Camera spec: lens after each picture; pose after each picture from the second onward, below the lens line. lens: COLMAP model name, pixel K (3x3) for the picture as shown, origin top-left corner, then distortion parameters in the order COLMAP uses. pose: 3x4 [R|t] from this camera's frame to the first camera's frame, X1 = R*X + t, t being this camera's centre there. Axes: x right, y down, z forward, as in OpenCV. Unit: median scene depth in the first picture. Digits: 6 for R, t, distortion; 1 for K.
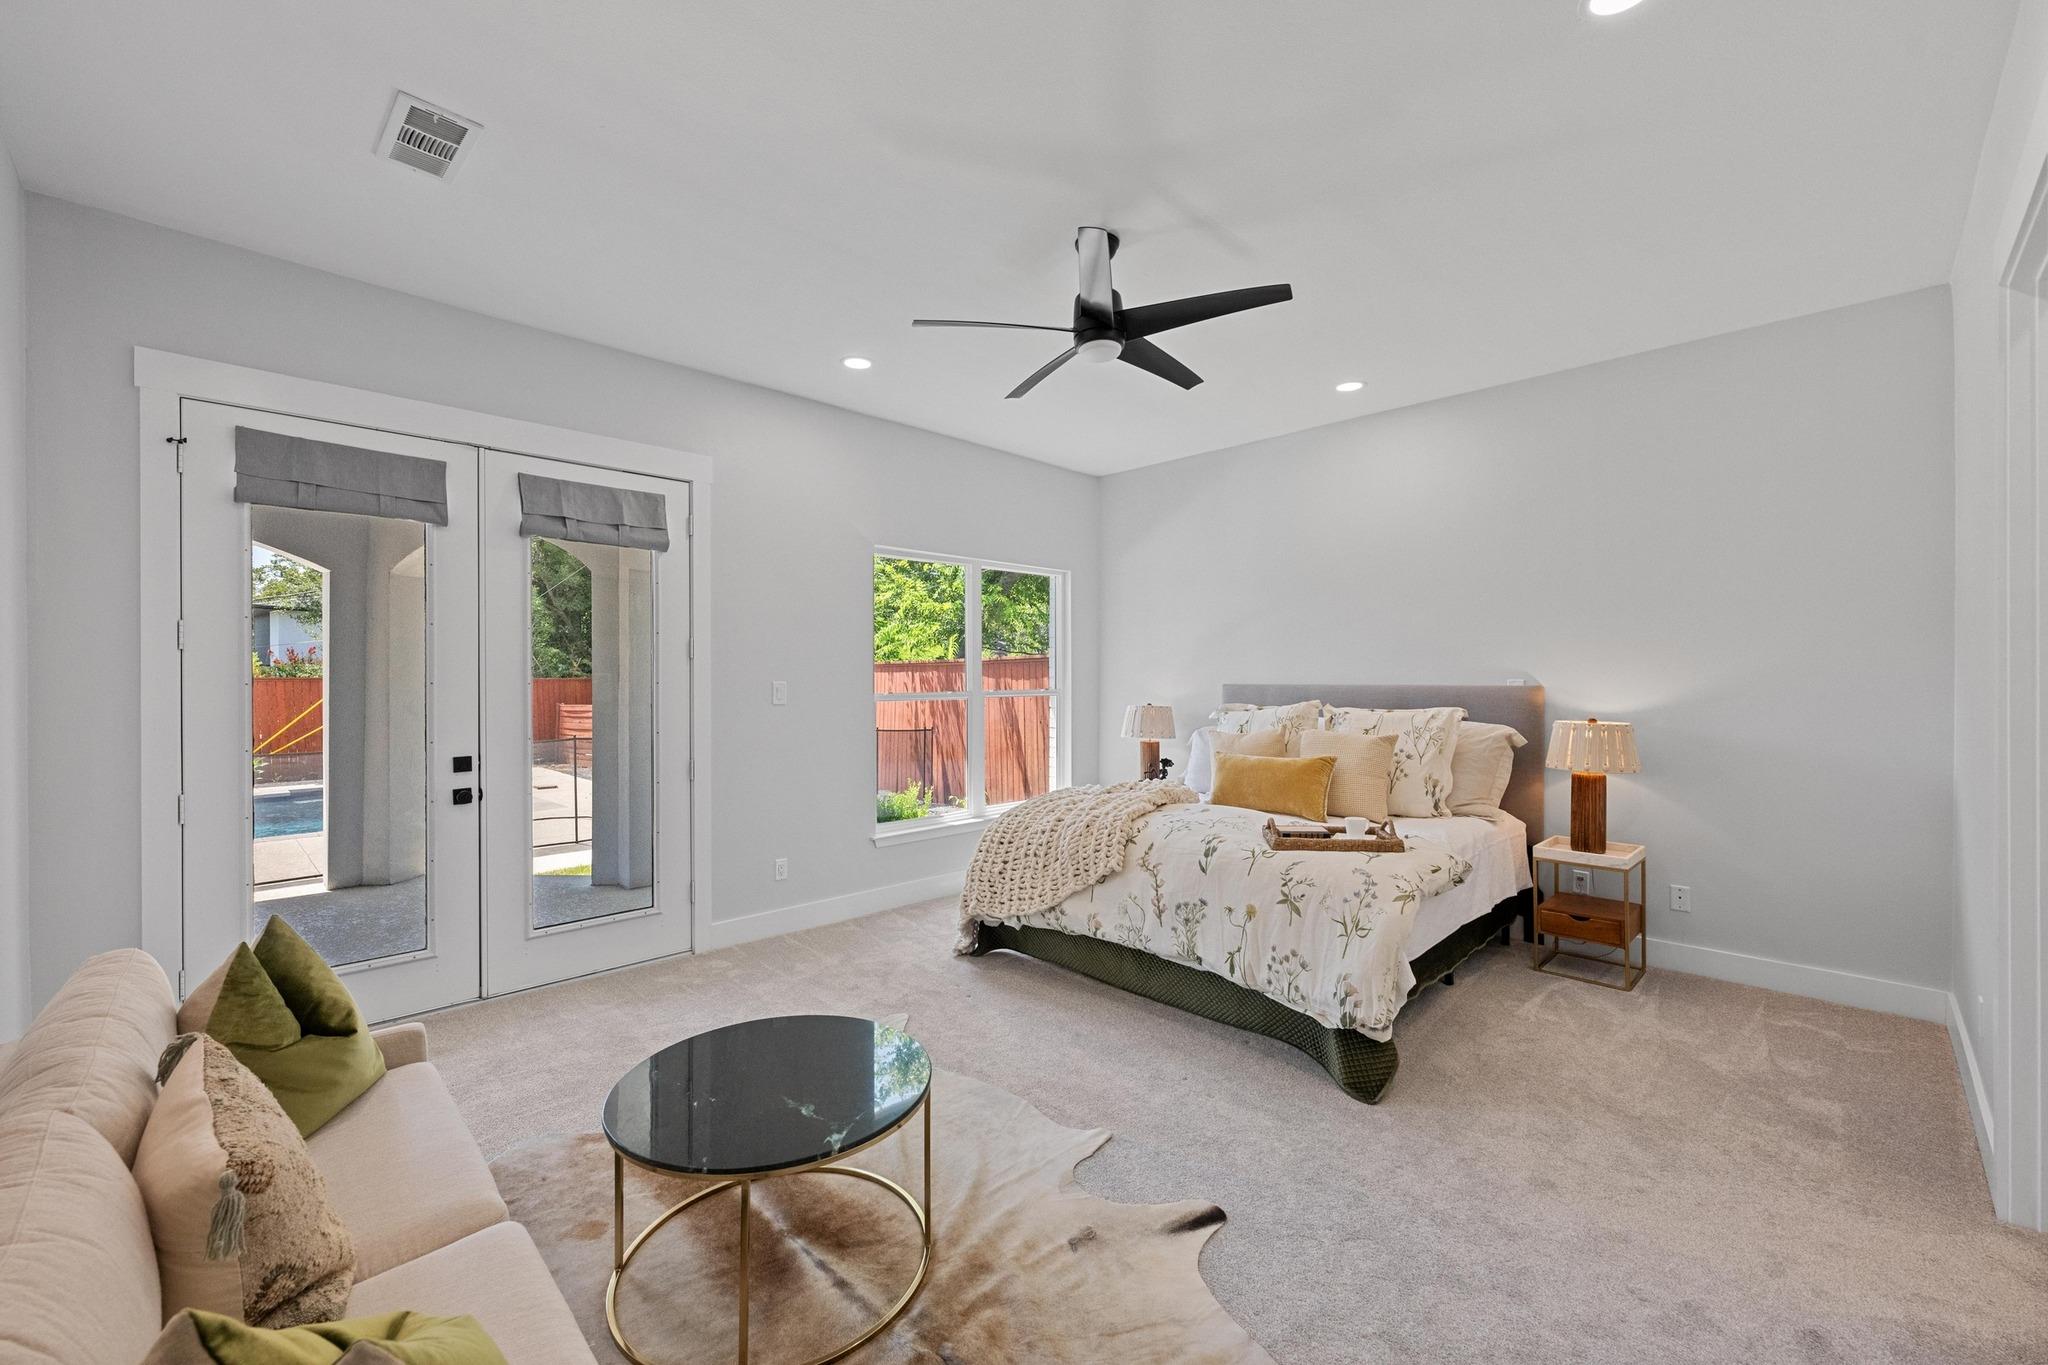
lens RADIAL K [[813.5, 0, 1032.5], [0, 813.5, 680.2], [0, 0, 1]] dist [-0.000941, 0.000252]
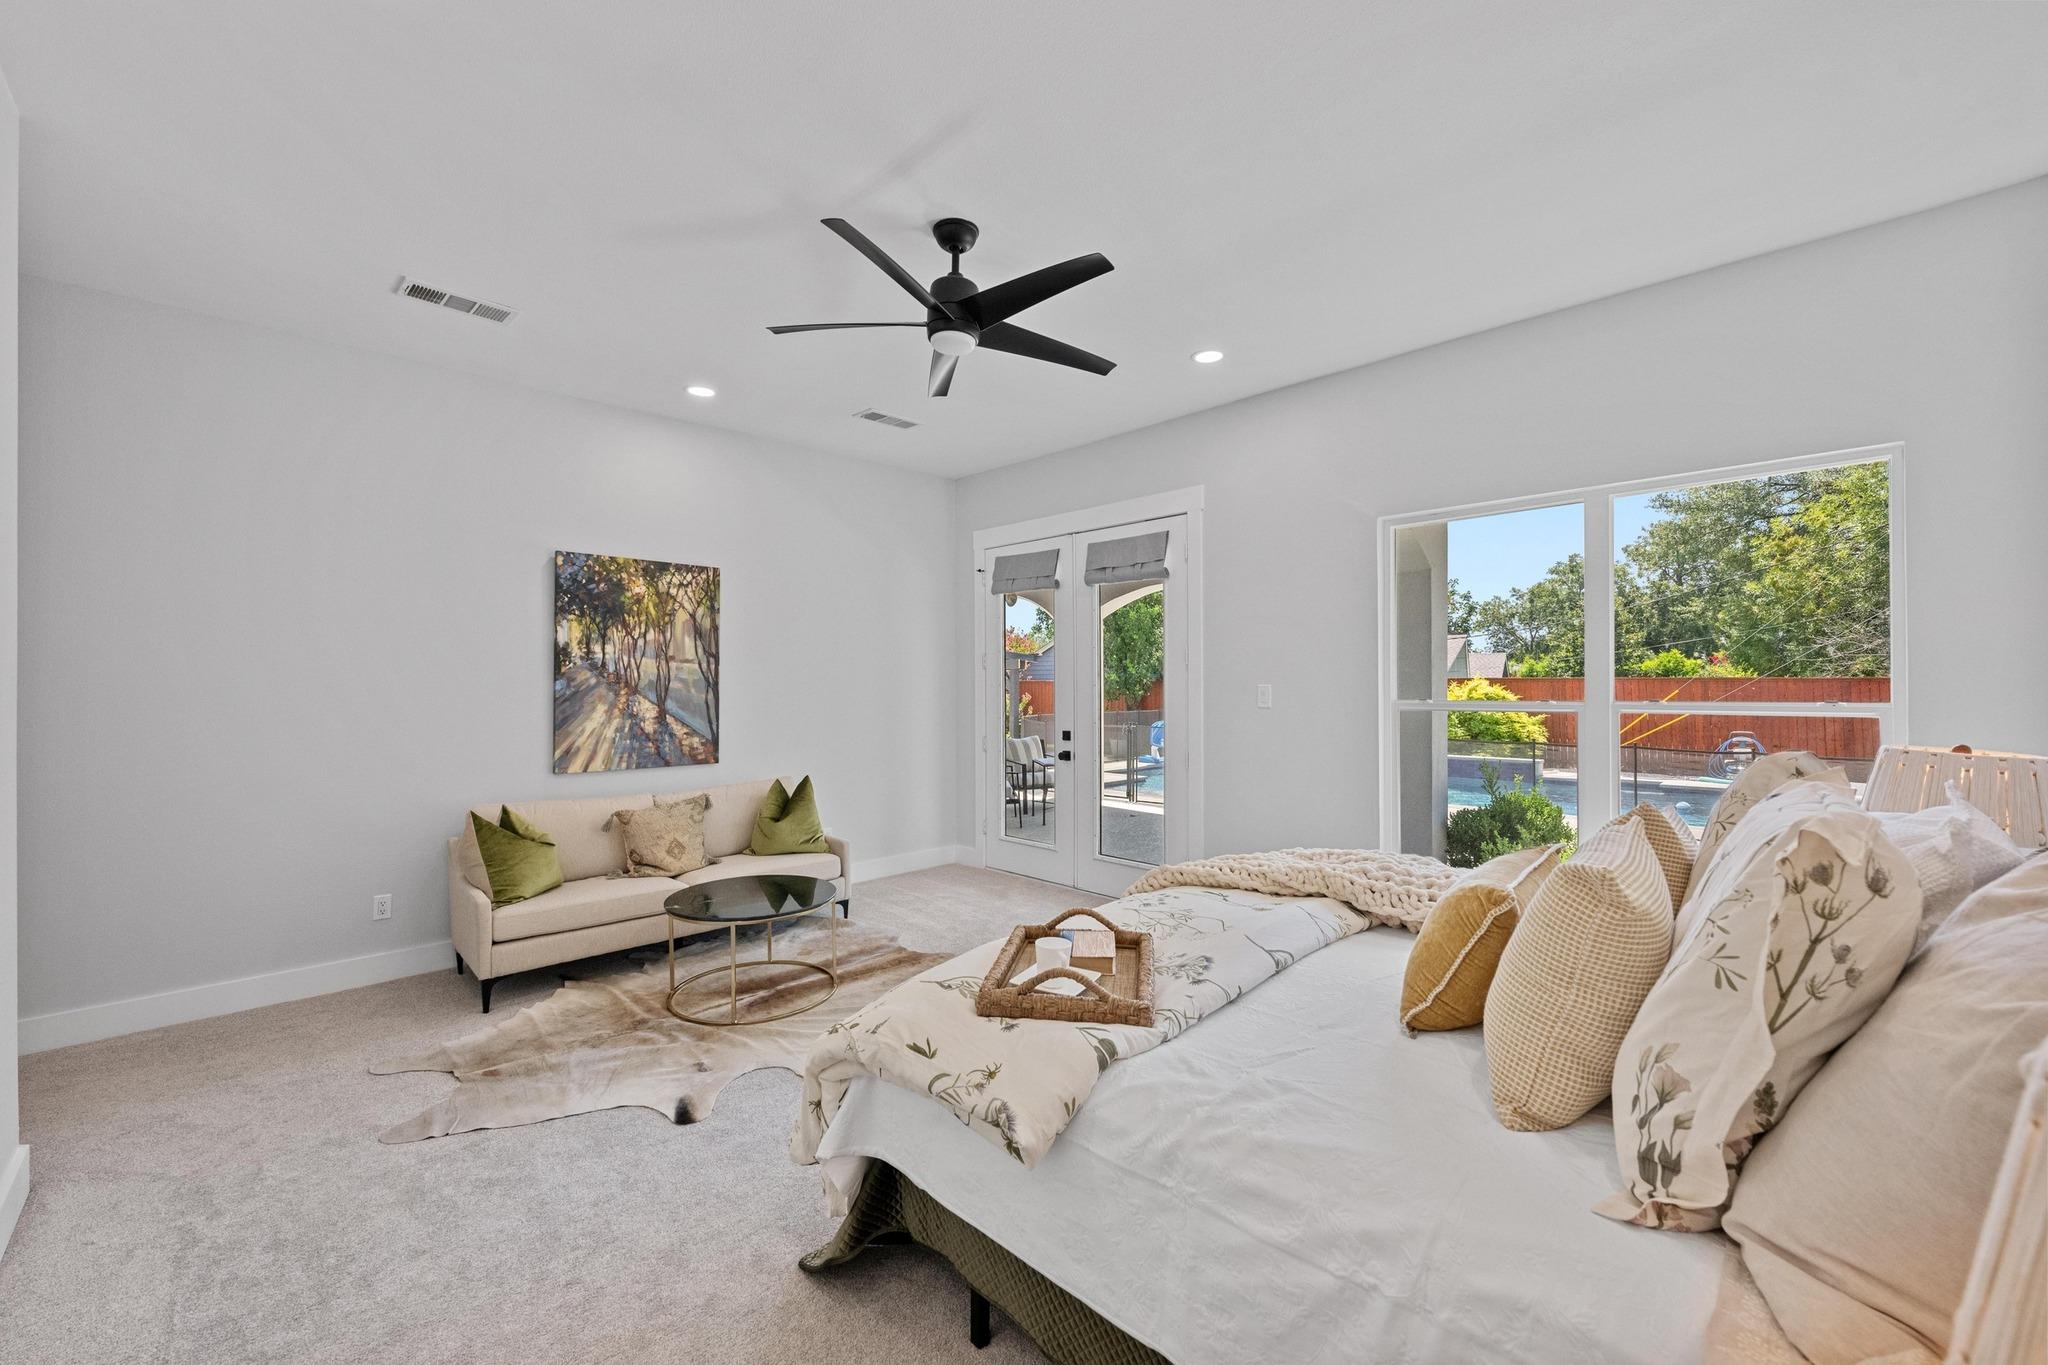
lens RADIAL K [[813.5, 0, 1032.4], [0, 813.5, 681.1], [0, 0, 1]] dist [-0.000941, 0.000252]
pose [[0.000074, 0.002398, -0.999997, 0.887409], [0.001198, 0.999996, 0.002398, -0.007418], [0.999999, -0.001198, 0.000072, 0.928543]]
